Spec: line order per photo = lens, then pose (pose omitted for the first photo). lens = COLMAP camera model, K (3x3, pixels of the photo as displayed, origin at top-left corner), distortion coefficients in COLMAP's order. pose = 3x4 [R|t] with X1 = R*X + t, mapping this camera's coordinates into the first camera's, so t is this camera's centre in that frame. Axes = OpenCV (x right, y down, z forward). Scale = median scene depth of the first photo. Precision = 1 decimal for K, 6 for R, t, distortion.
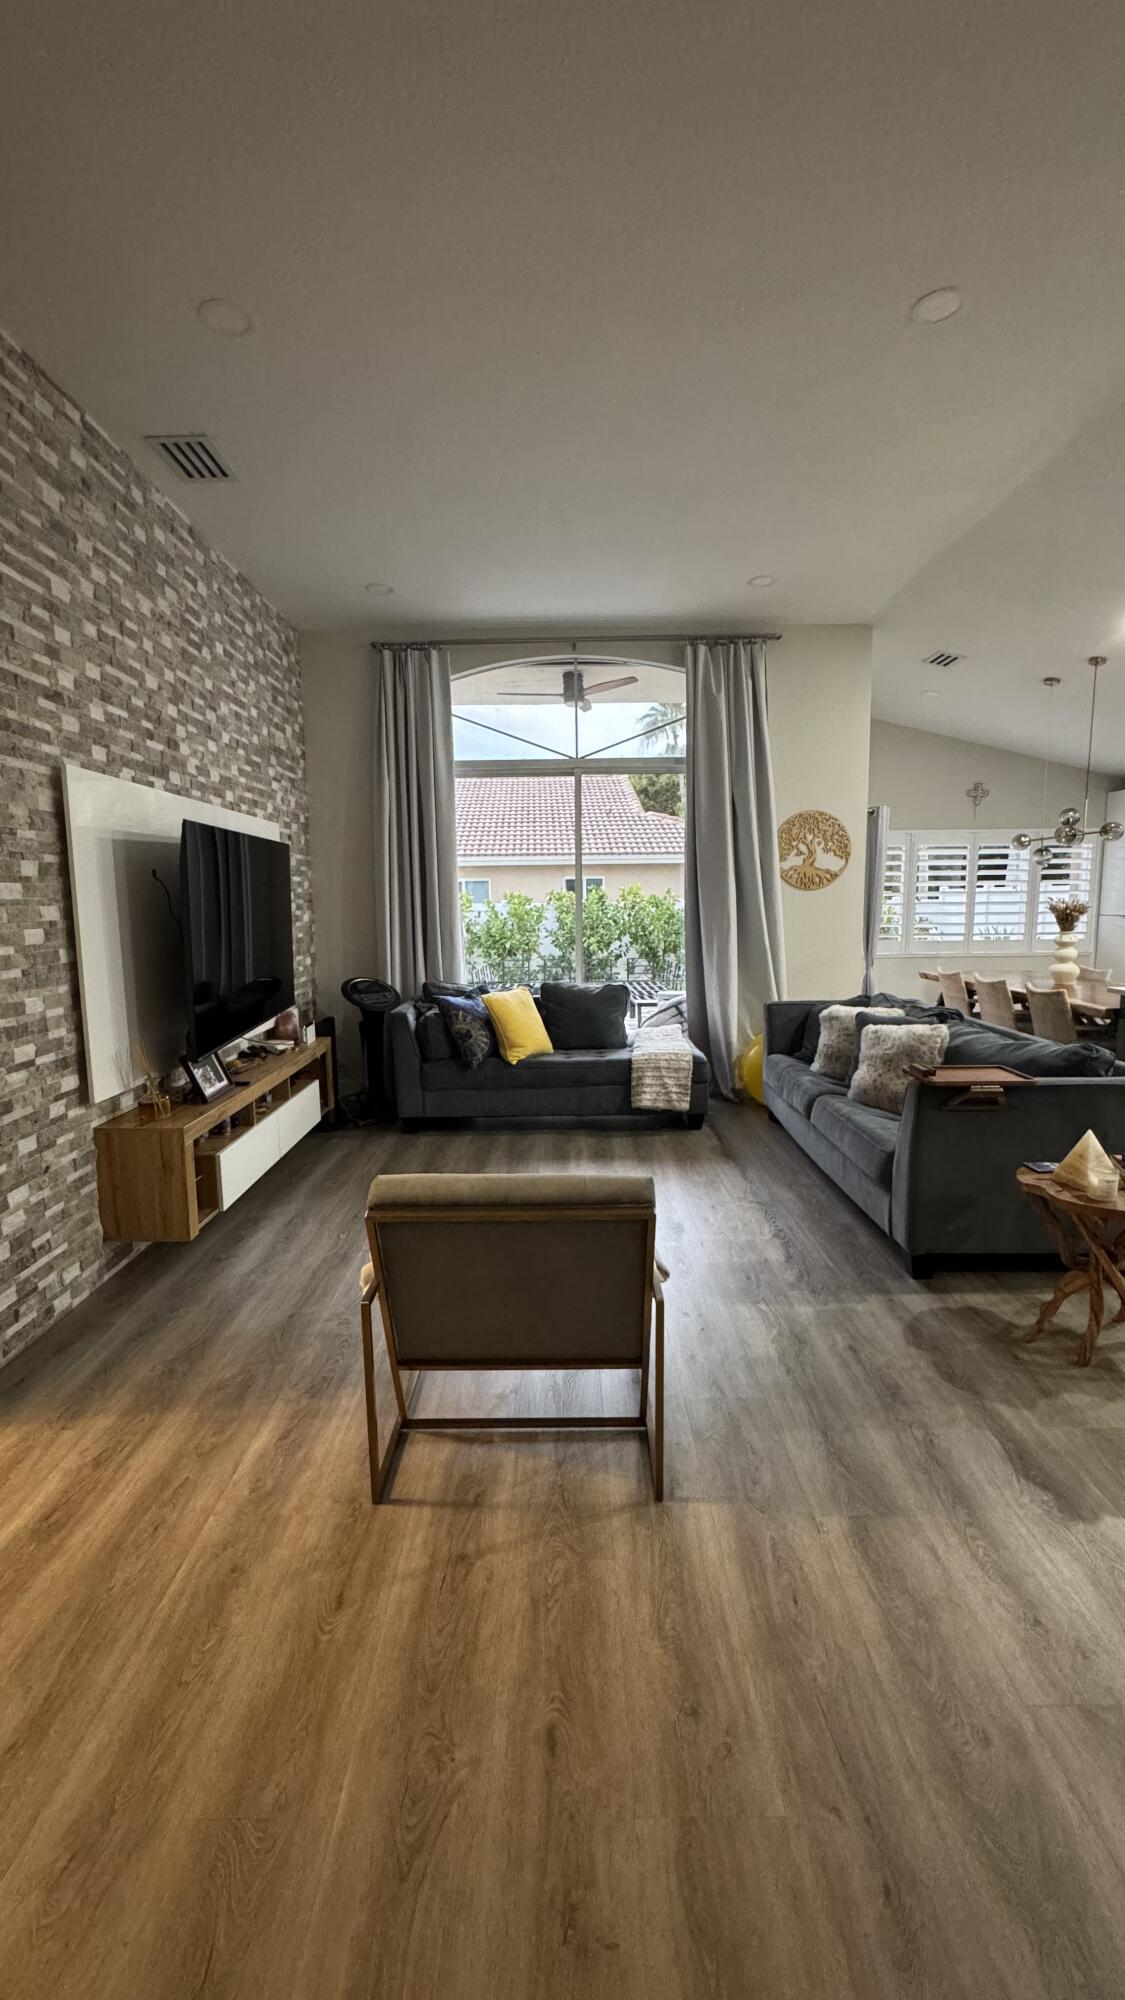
lens RADIAL K [[796.7, 0, 560.8], [0, 796.7, 998.7], [0, 0, 1]] dist [0.000519, 0.000201]
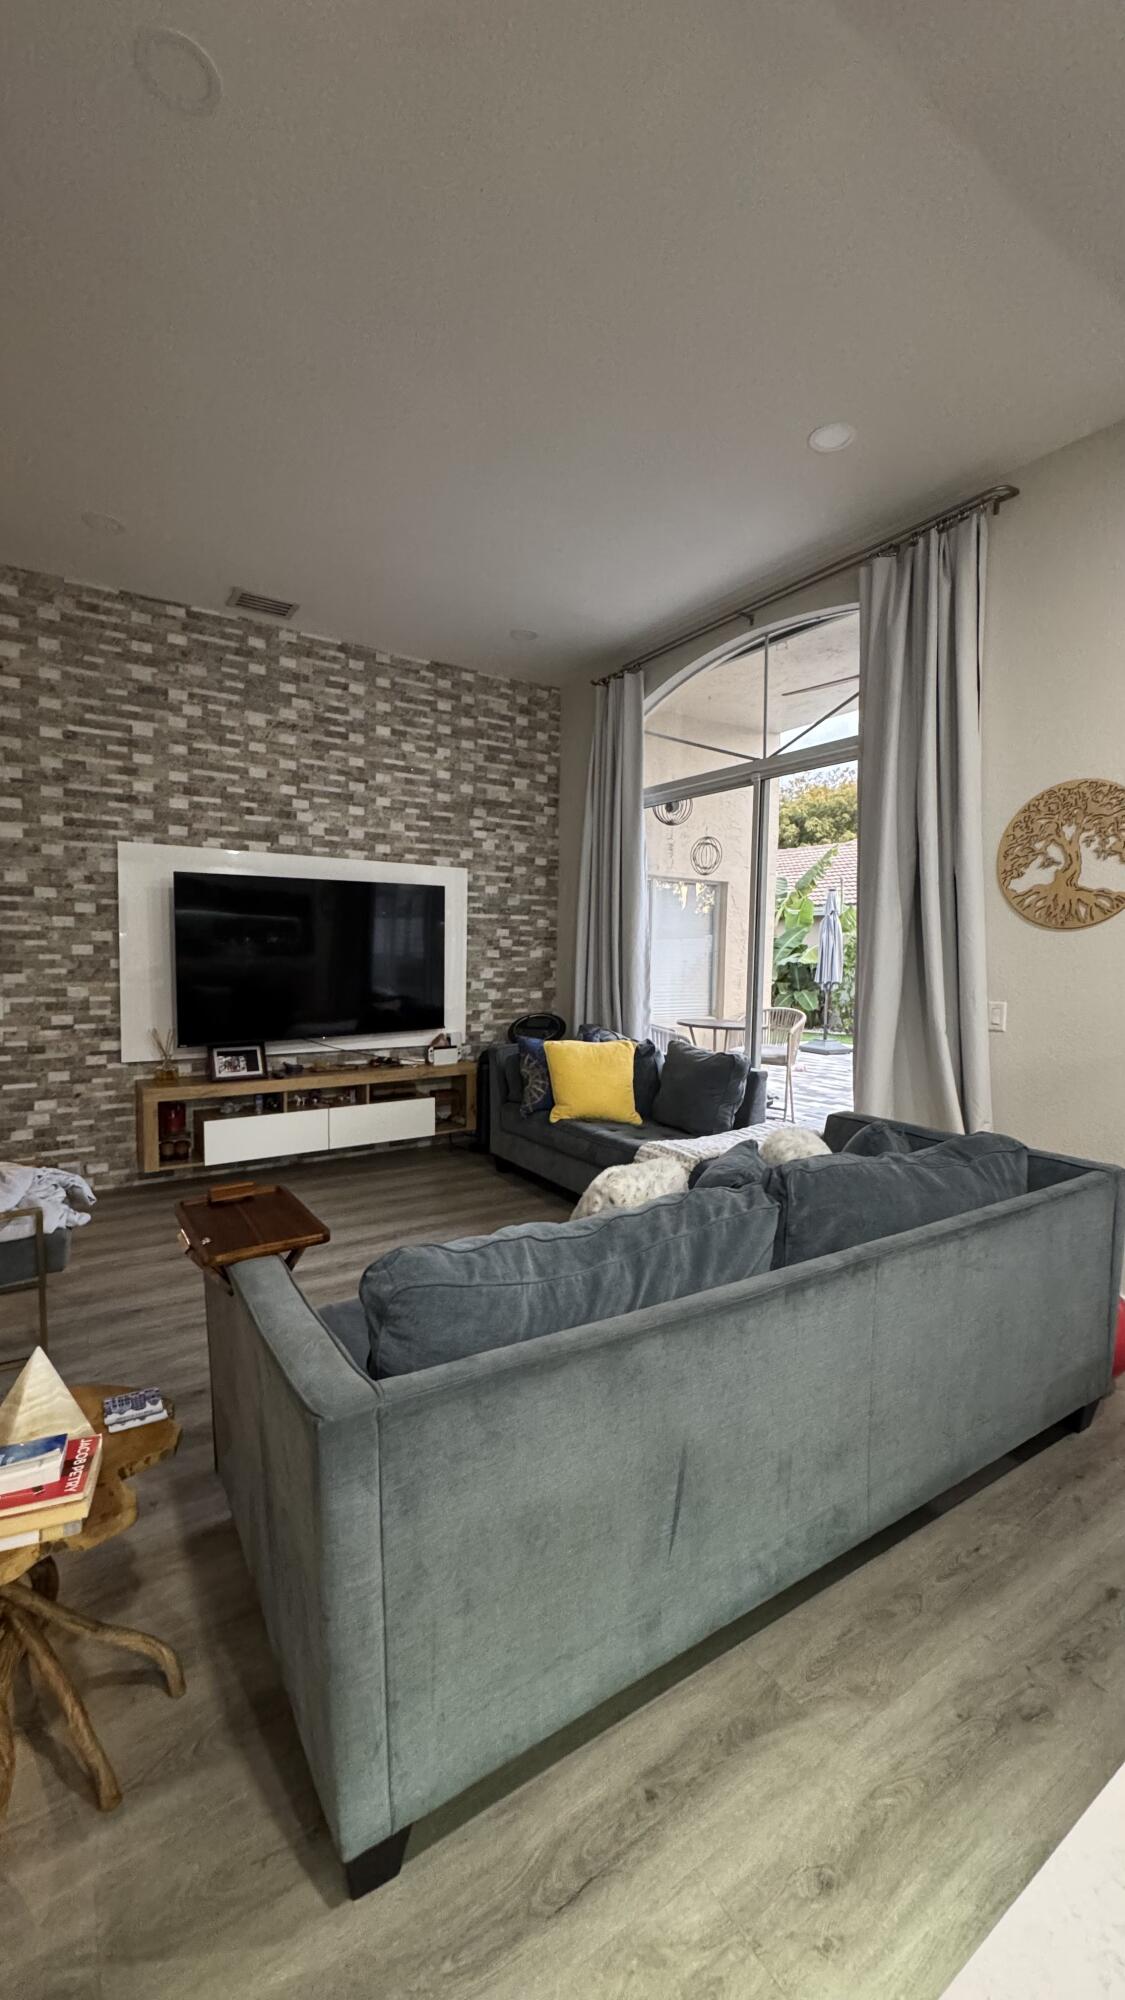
lens RADIAL K [[796.7, 0, 559.9], [0, 796.7, 998.1], [0, 0, 1]] dist [0.000519, 0.000201]
pose [[0.549547, 0.074569, -0.832128, 0.803934], [-0.124281, 0.992223, 0.006839, -0.073847], [0.826167, 0.099659, 0.554541, 0.602498]]
